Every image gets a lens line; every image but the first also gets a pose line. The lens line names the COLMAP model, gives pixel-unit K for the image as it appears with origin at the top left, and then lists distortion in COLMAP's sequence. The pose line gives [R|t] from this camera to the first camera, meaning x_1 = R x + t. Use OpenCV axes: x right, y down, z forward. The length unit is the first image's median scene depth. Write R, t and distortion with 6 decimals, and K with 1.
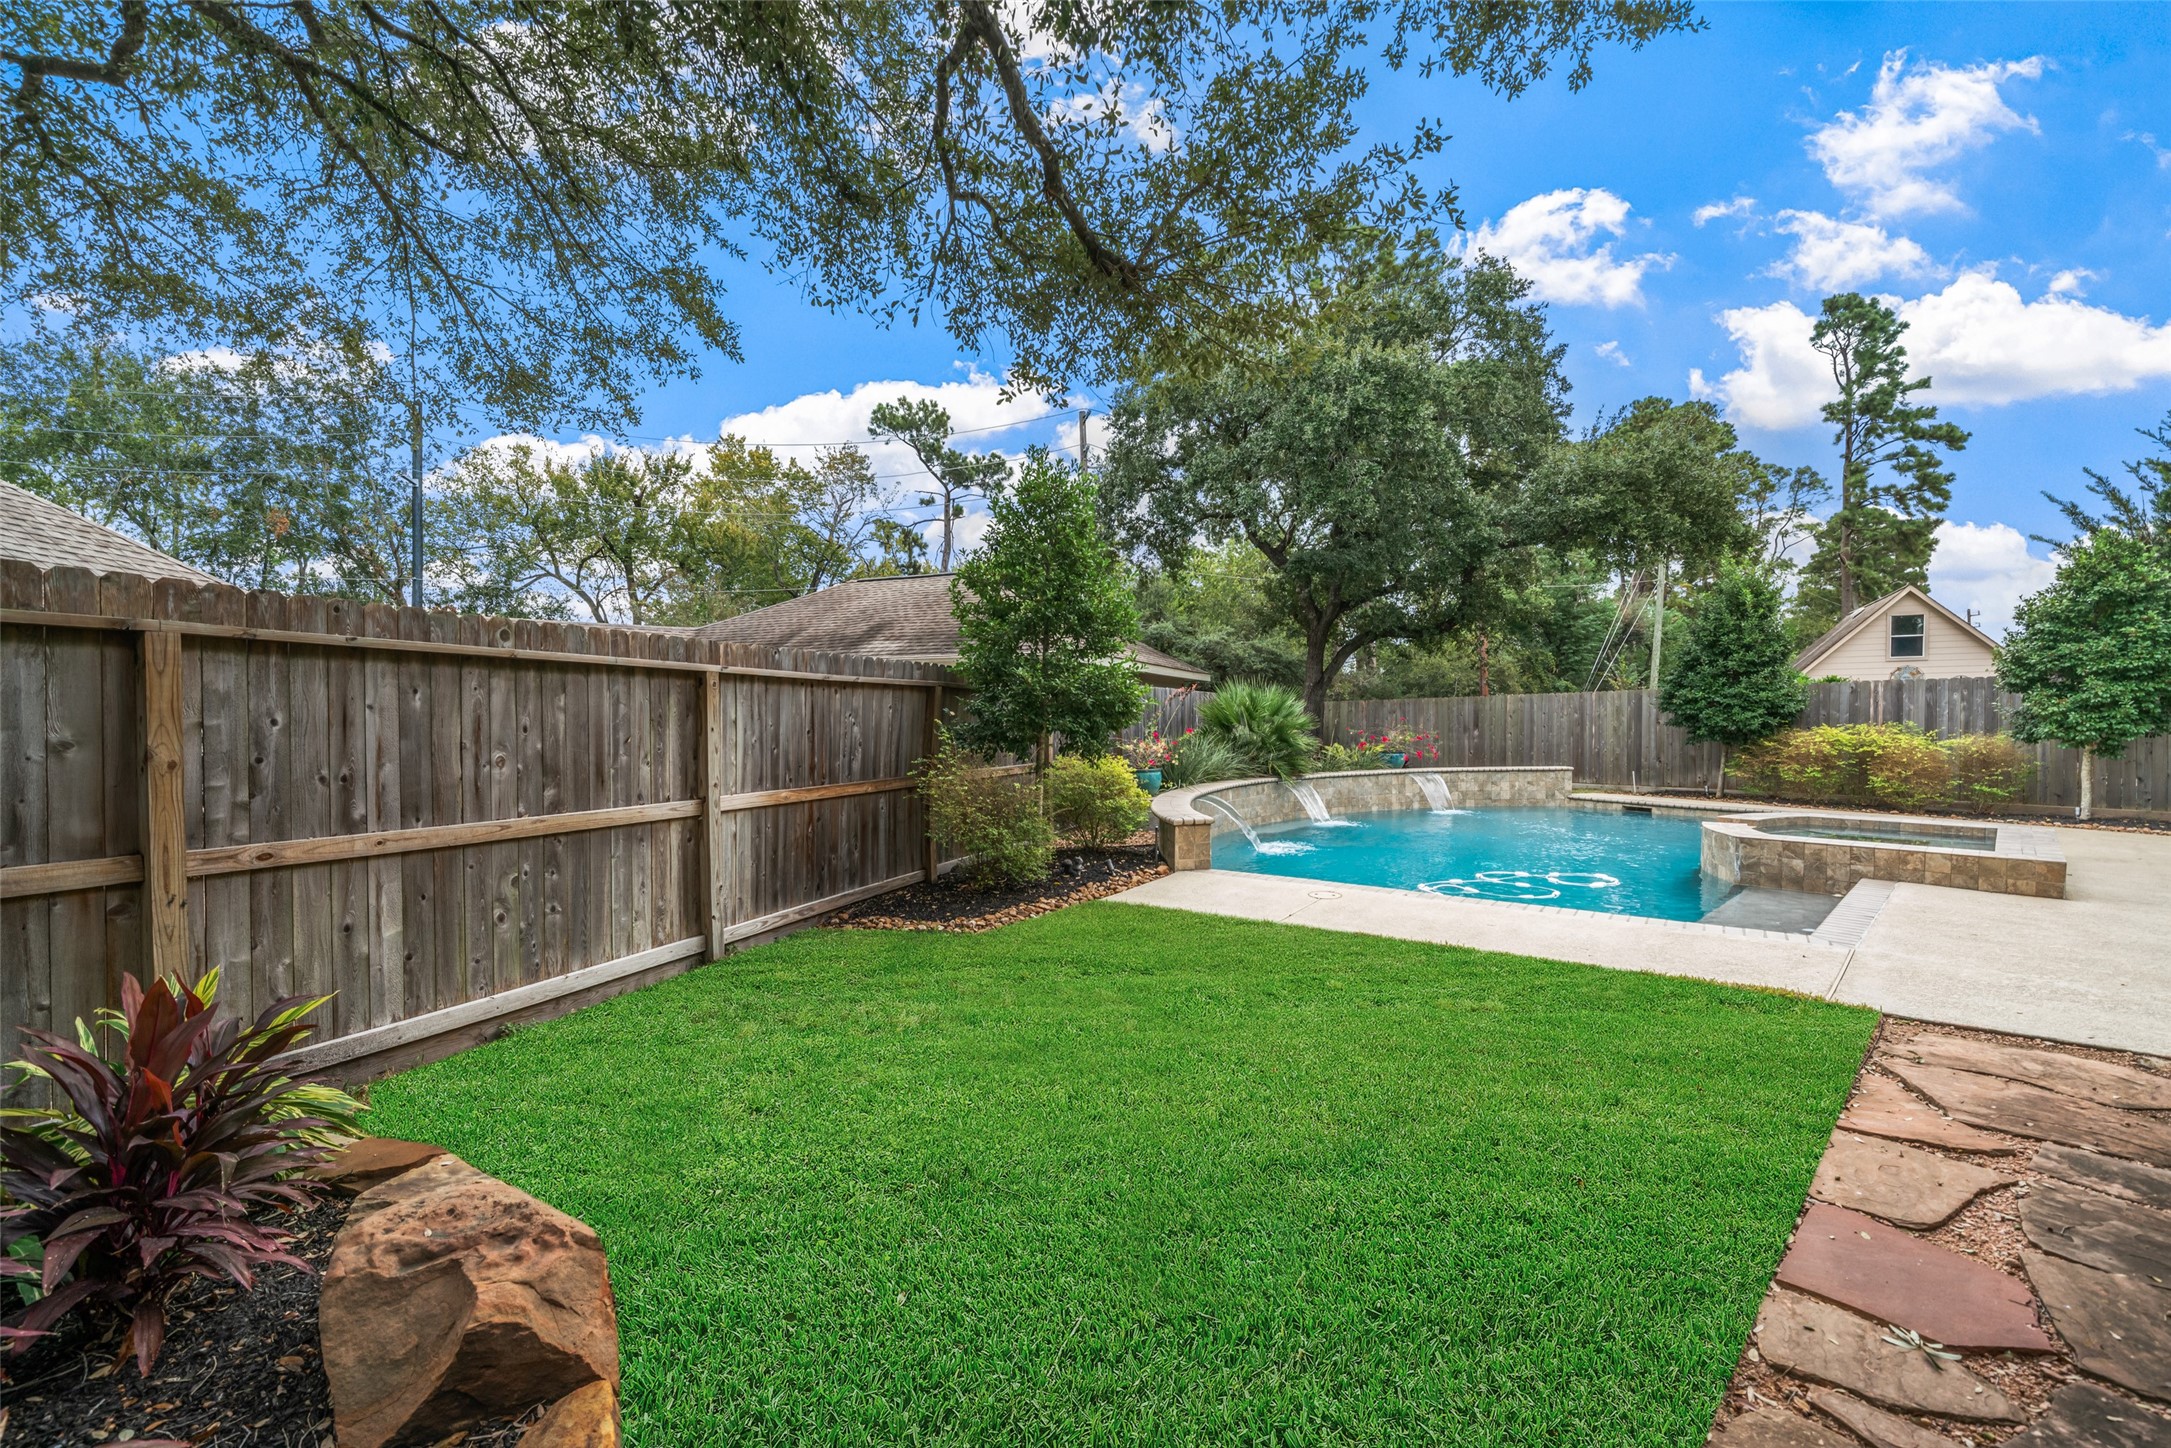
lens RADIAL K [[793.6, 0, 1069.3], [0, 793.6, 731.1], [0, 0, 1]] dist [-0.002705, -0.000104]
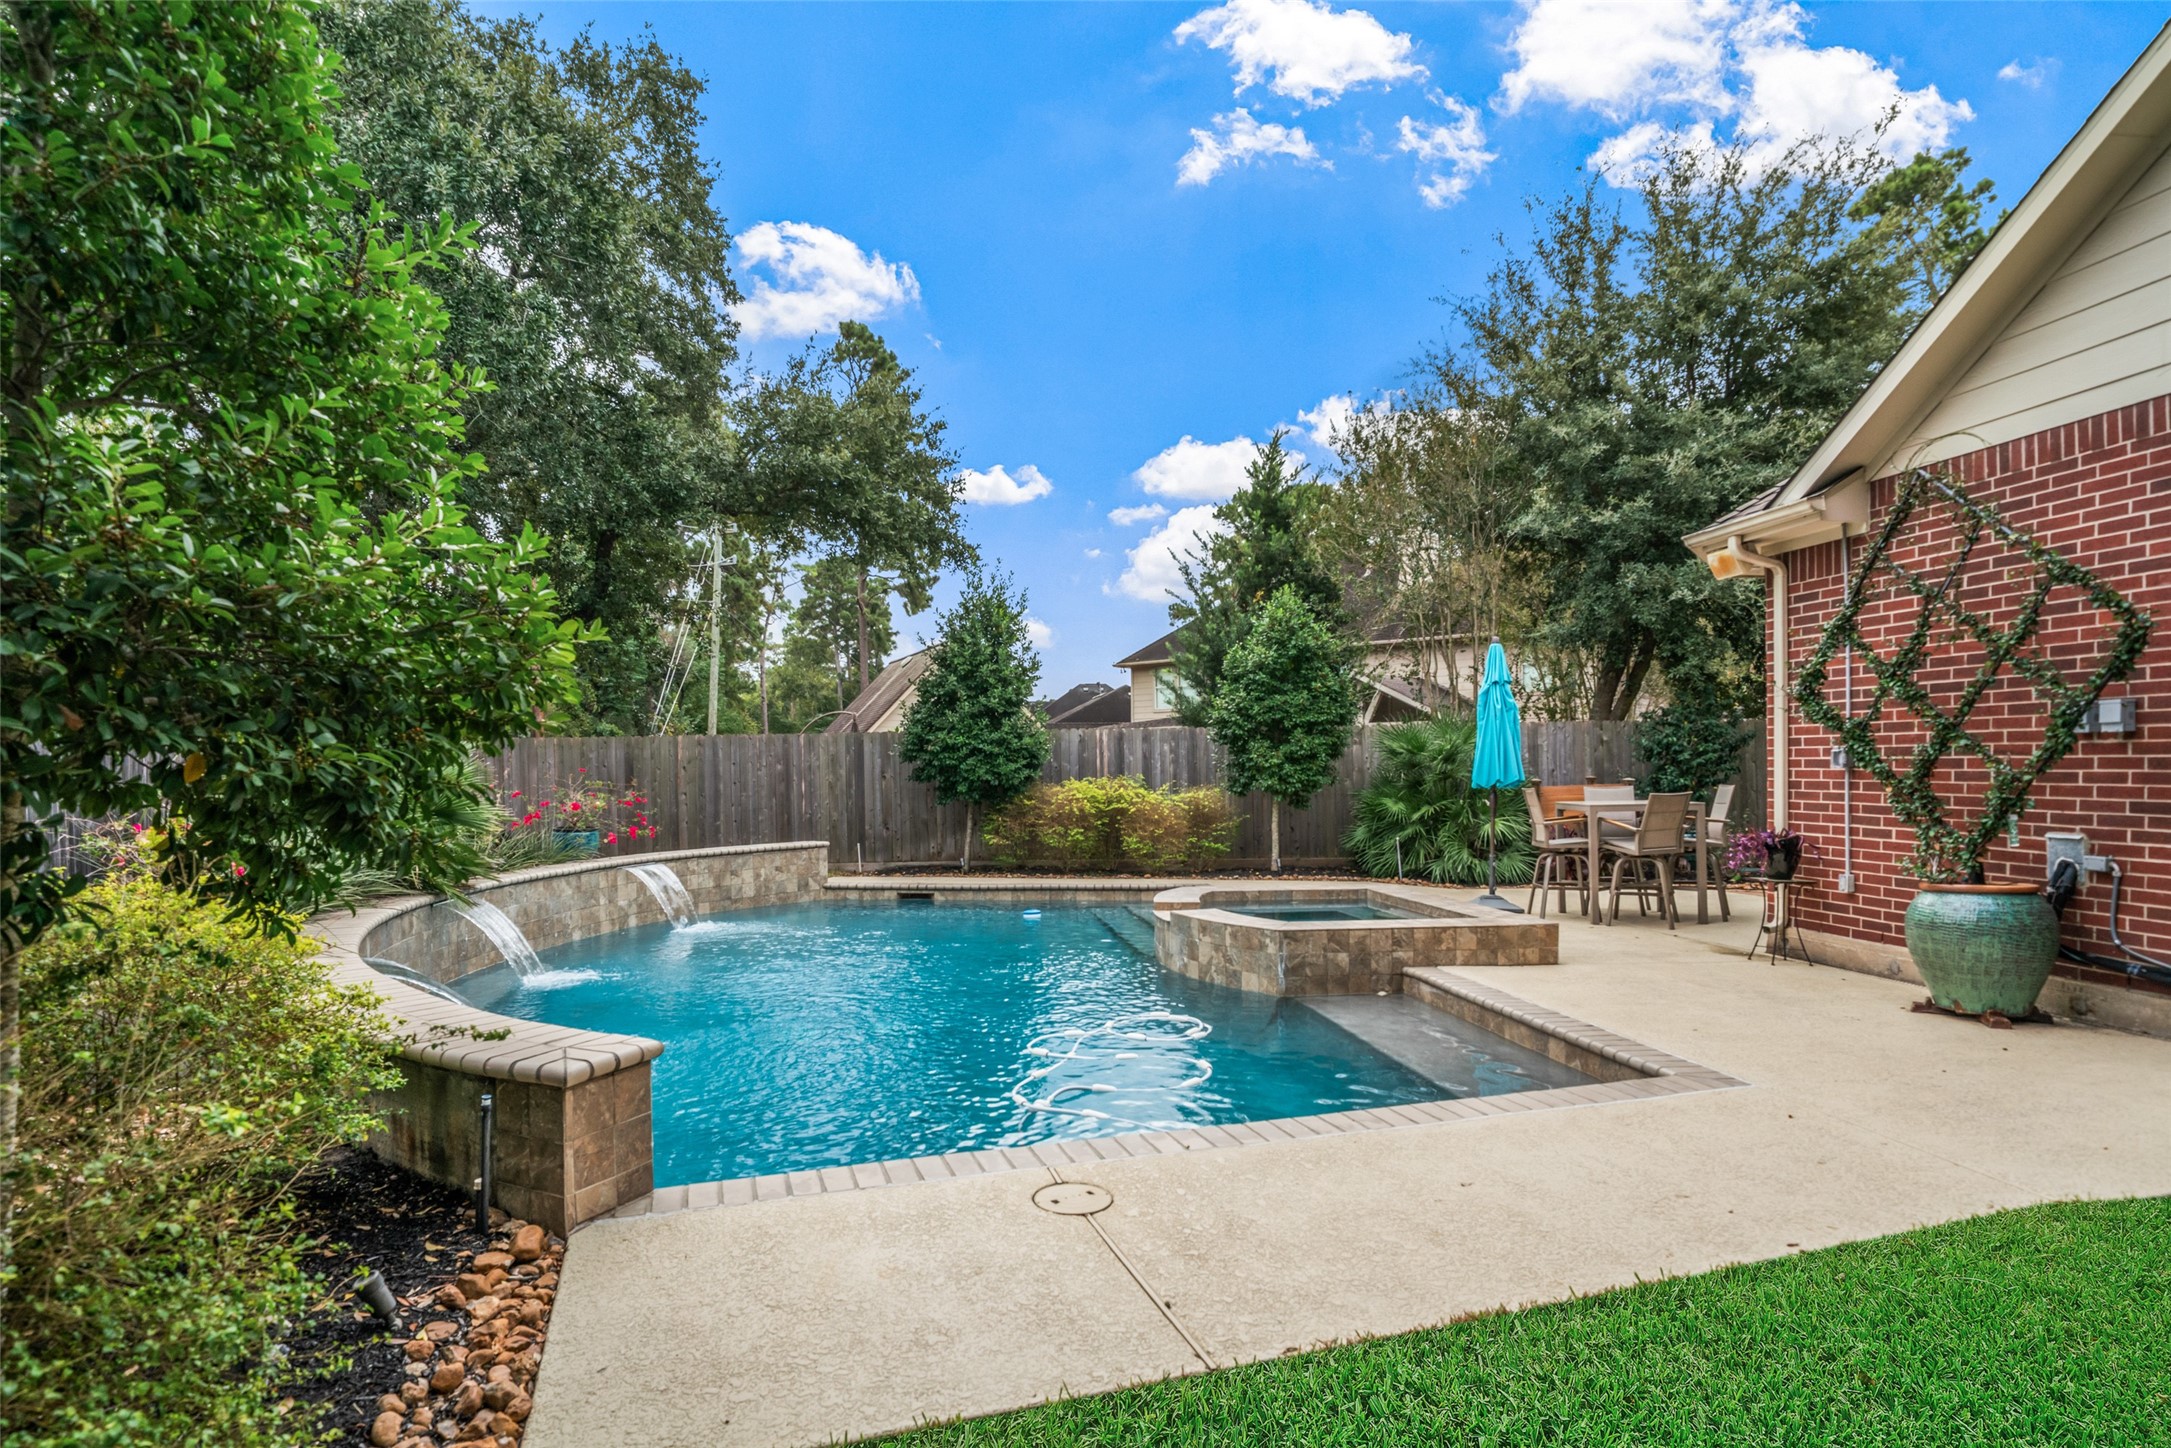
lens RADIAL K [[1158.1, 0, 1071.8], [0, 1158.1, 781.7], [0, 0, 1]] dist [-0.002753, -0.000102]
pose [[0.572158, -0.003369, 0.820136, -0.084303], [0.011209, 0.999930, -0.003712, 0.000257], [-0.820067, 0.011317, 0.572156, 0.364738]]
